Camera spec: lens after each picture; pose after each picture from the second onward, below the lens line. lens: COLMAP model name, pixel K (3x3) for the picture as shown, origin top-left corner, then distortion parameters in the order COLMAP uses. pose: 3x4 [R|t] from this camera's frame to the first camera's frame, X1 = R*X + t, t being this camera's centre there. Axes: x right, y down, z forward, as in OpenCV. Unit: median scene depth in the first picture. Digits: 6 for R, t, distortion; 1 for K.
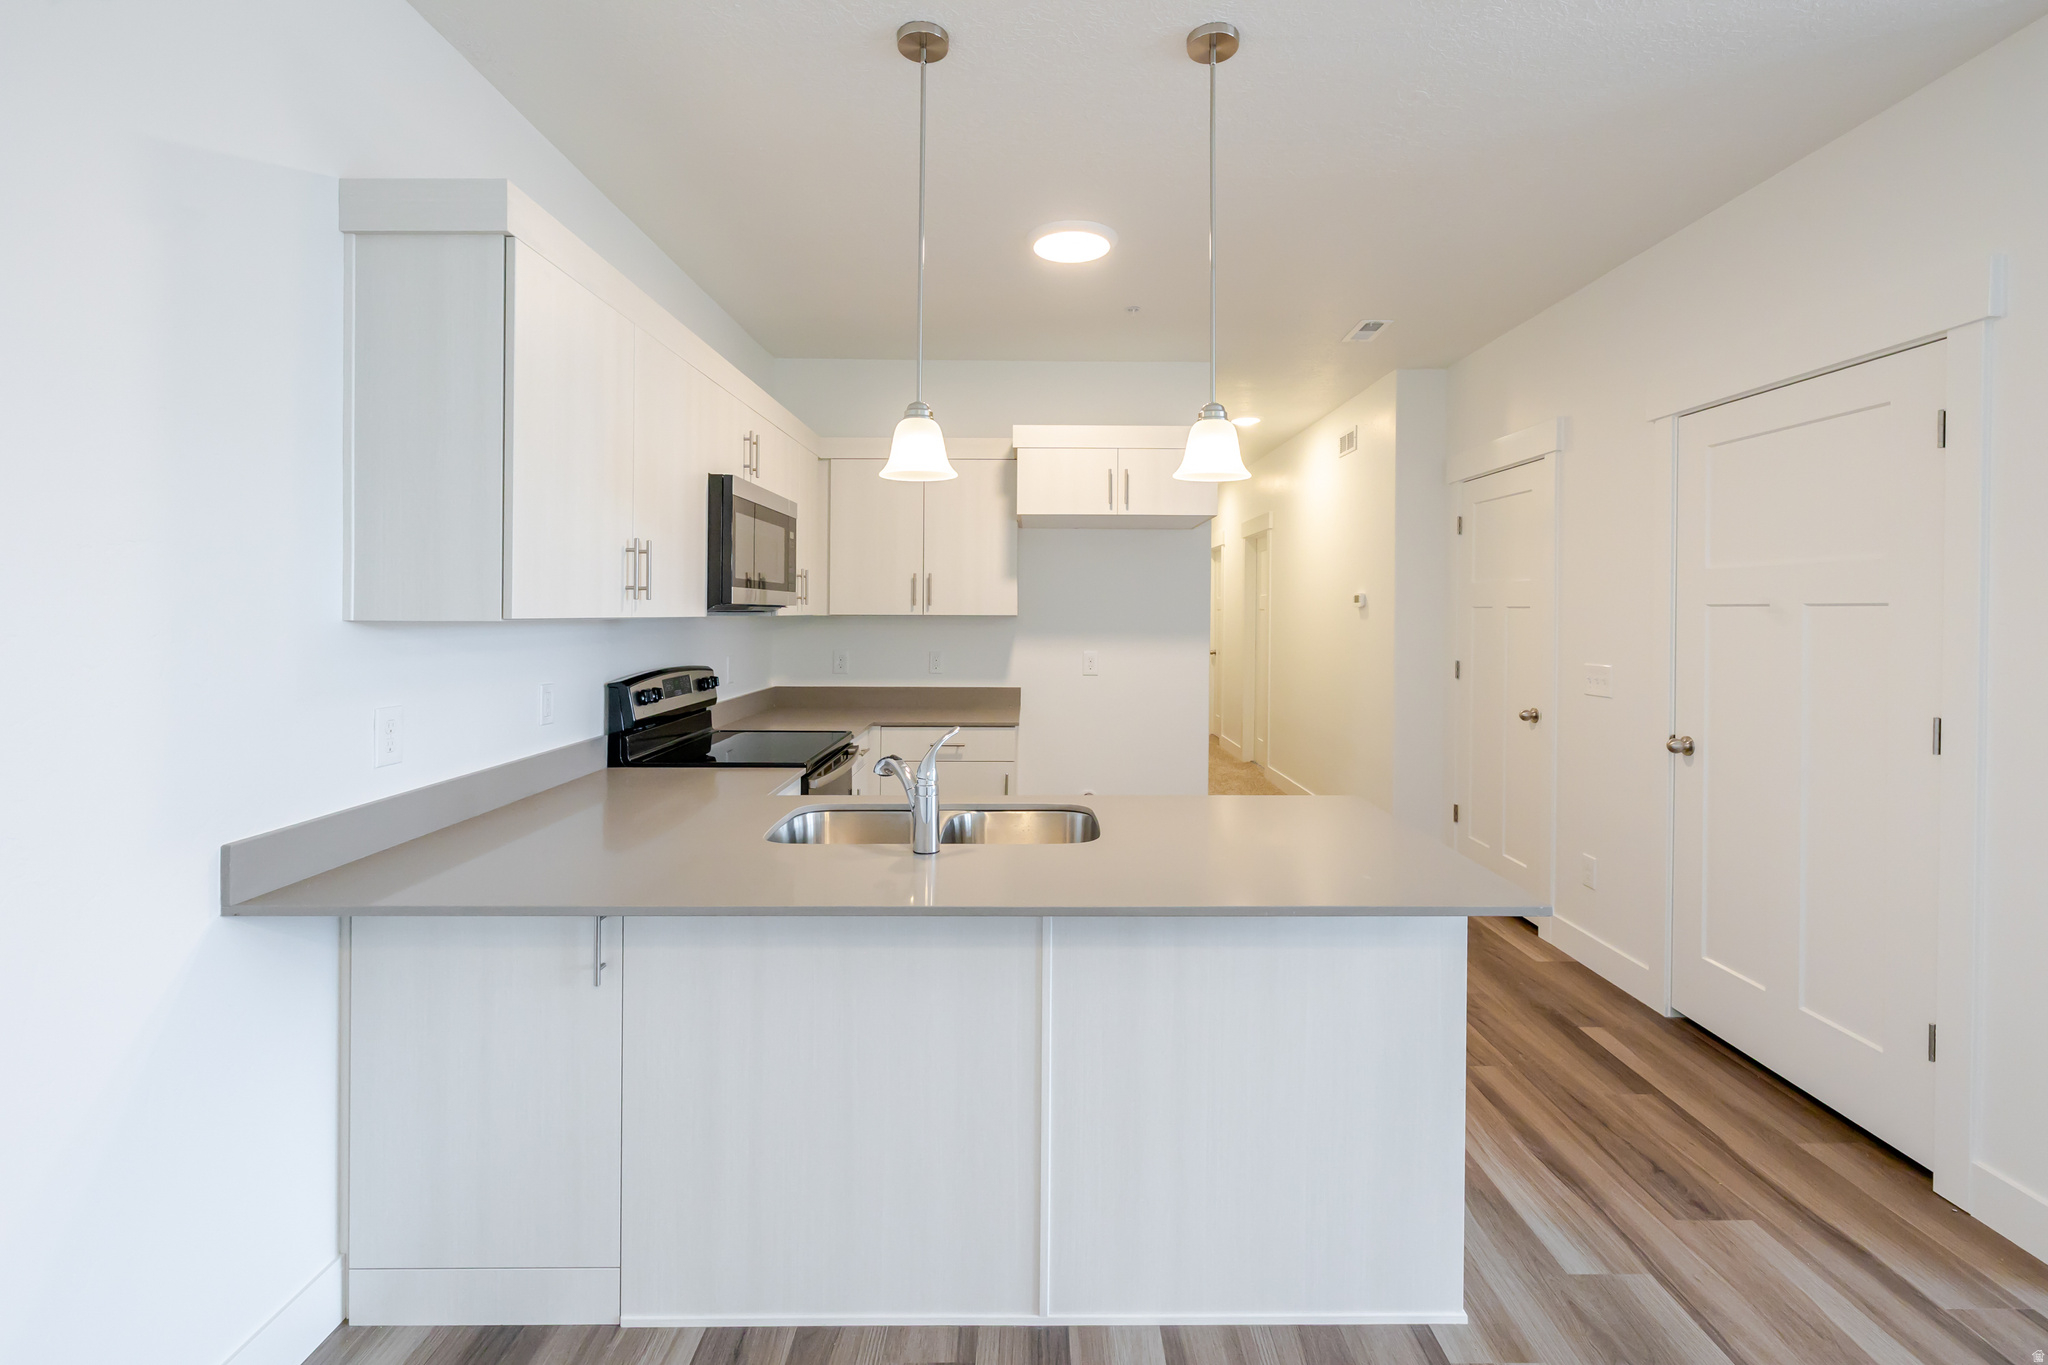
lens RADIAL K [[901.9, 0, 1037.8], [0, 901.9, 619.1], [0, 0, 1]] dist [0.001040, 0.000139]
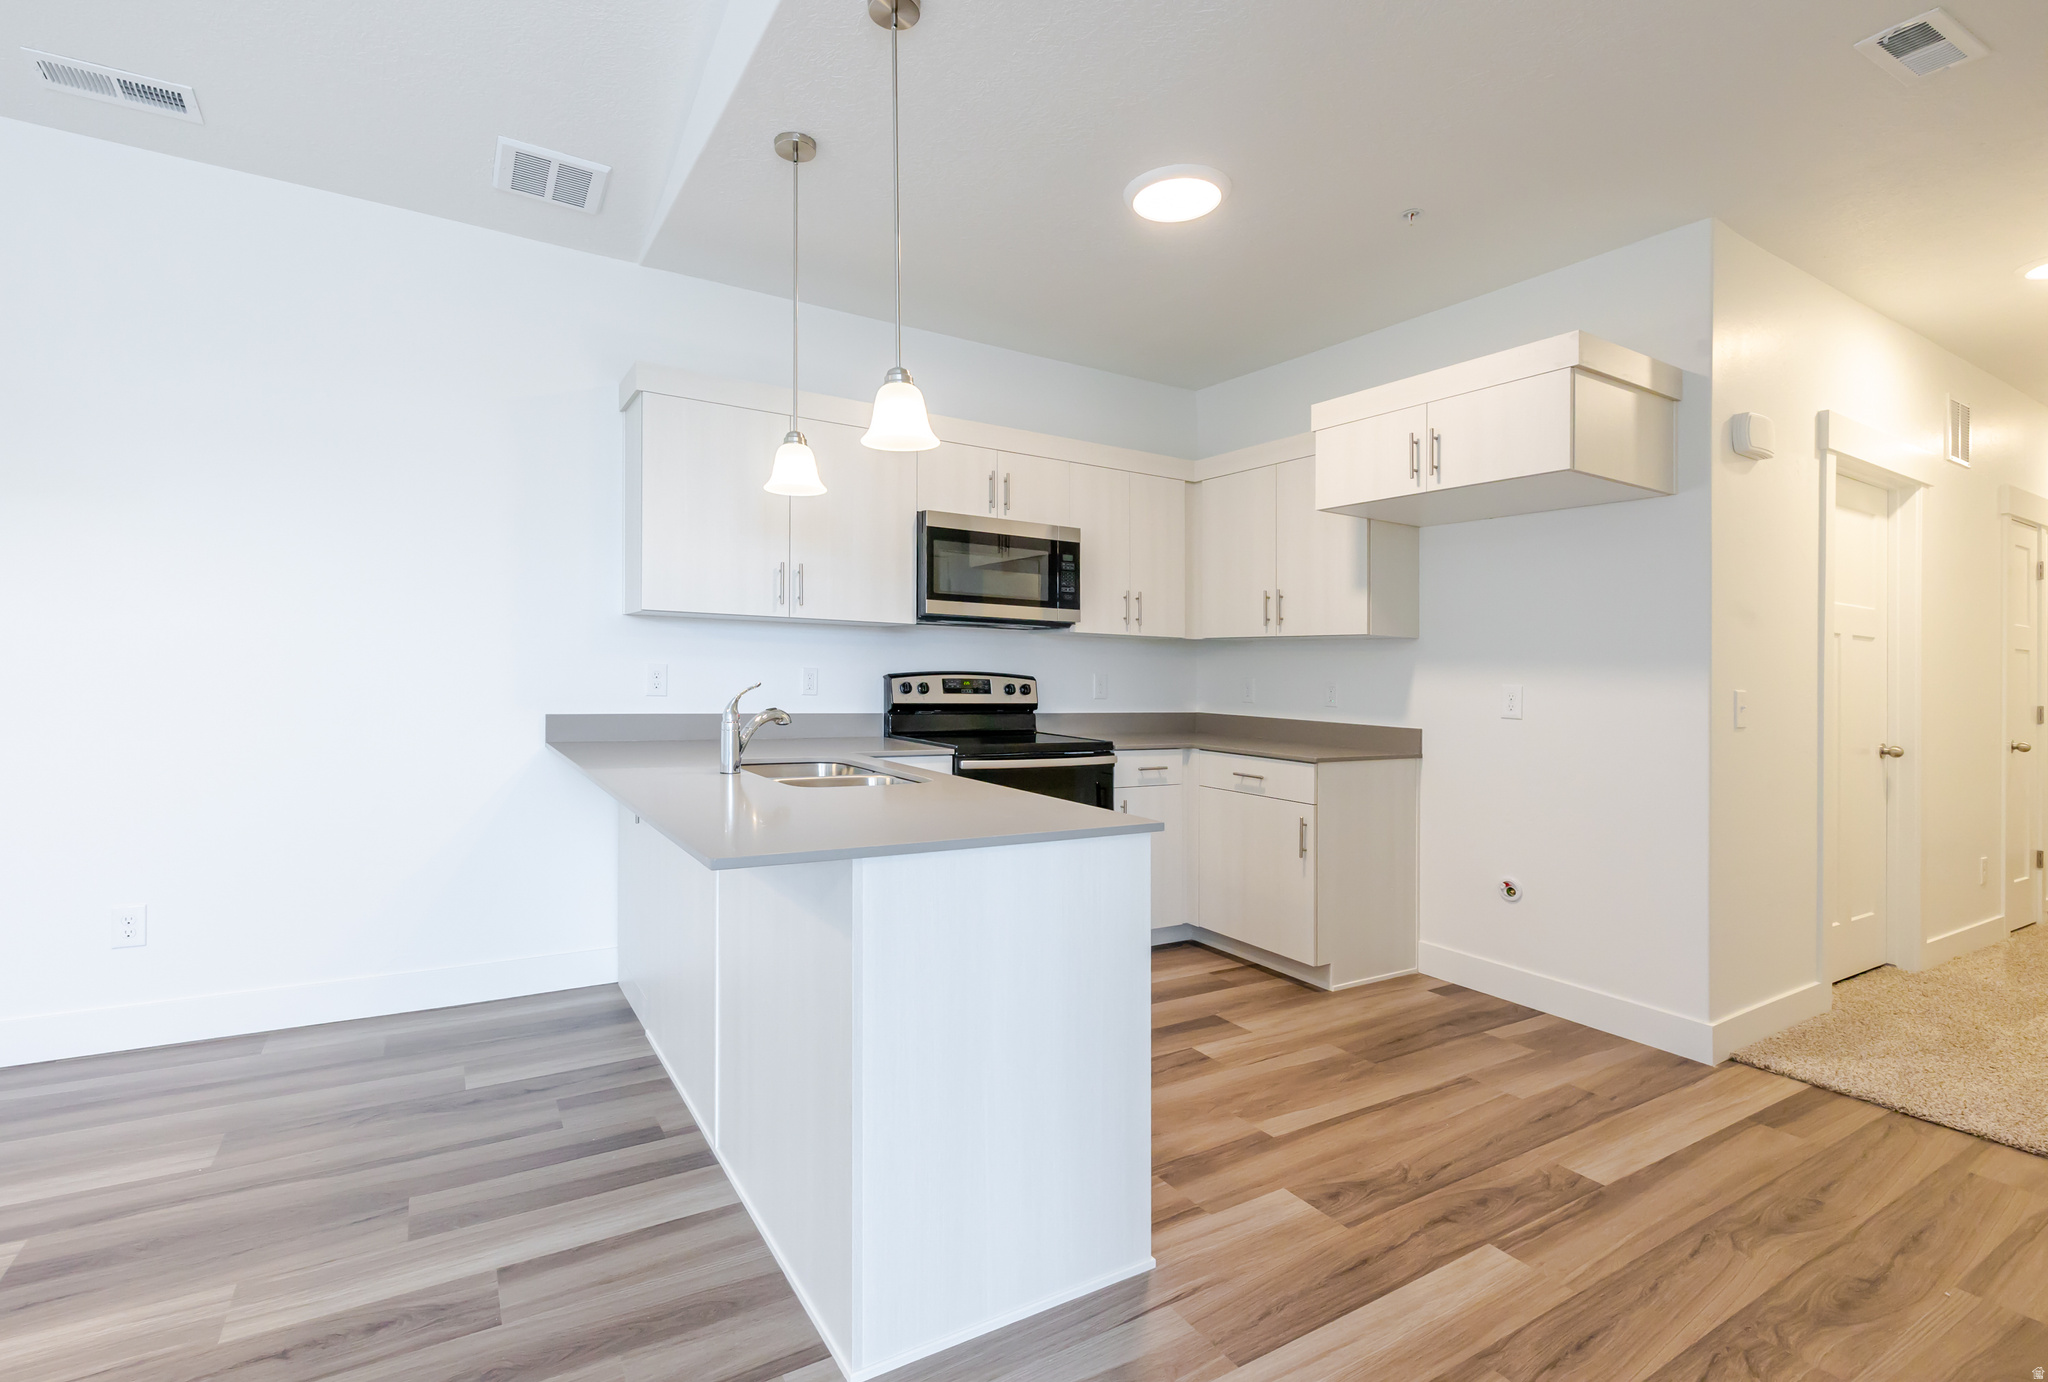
lens RADIAL K [[916.3, 0, 966.0], [0, 916.3, 715.2], [0, 0, 1]] dist [0.001238, -0.000125]
pose [[0.495081, 0.049206, -0.867452, 0.731740], [-0.031032, 0.998759, 0.038943, 0.068496], [0.868293, 0.007639, 0.495994, 0.390353]]
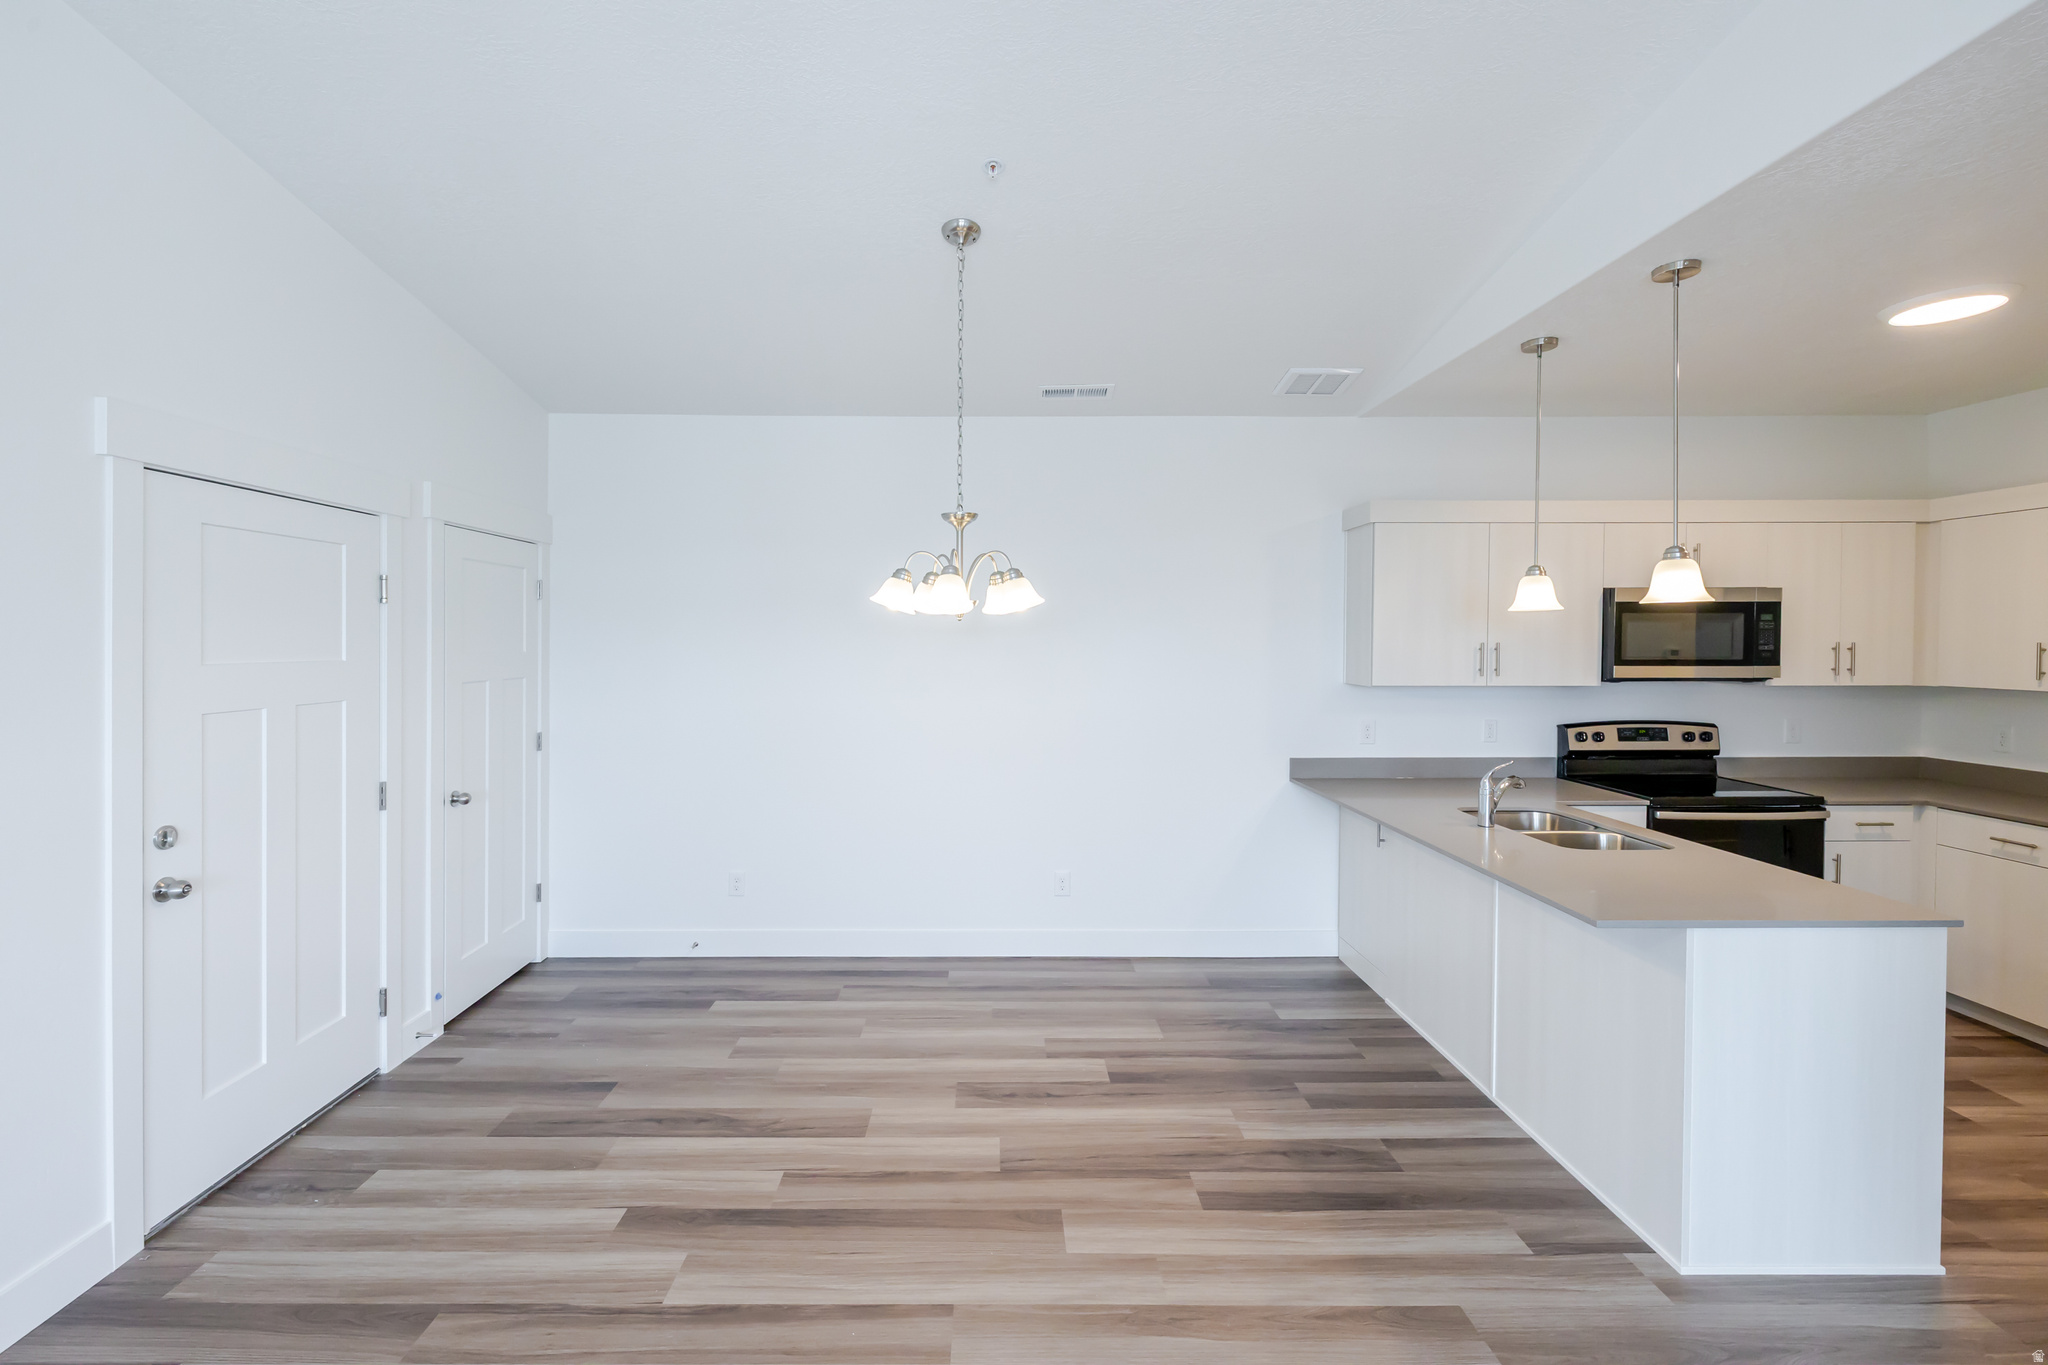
lens RADIAL K [[874.1, 0, 997.5], [0, 874.1, 701.7], [0, 0, 1]] dist [0.000831, -0.000234]
pose [[-0.001695, 0.068467, -0.997652, 0.974577], [-0.008102, 0.997620, 0.068478, -0.061499], [0.999966, 0.008199, -0.001136, 0.017322]]
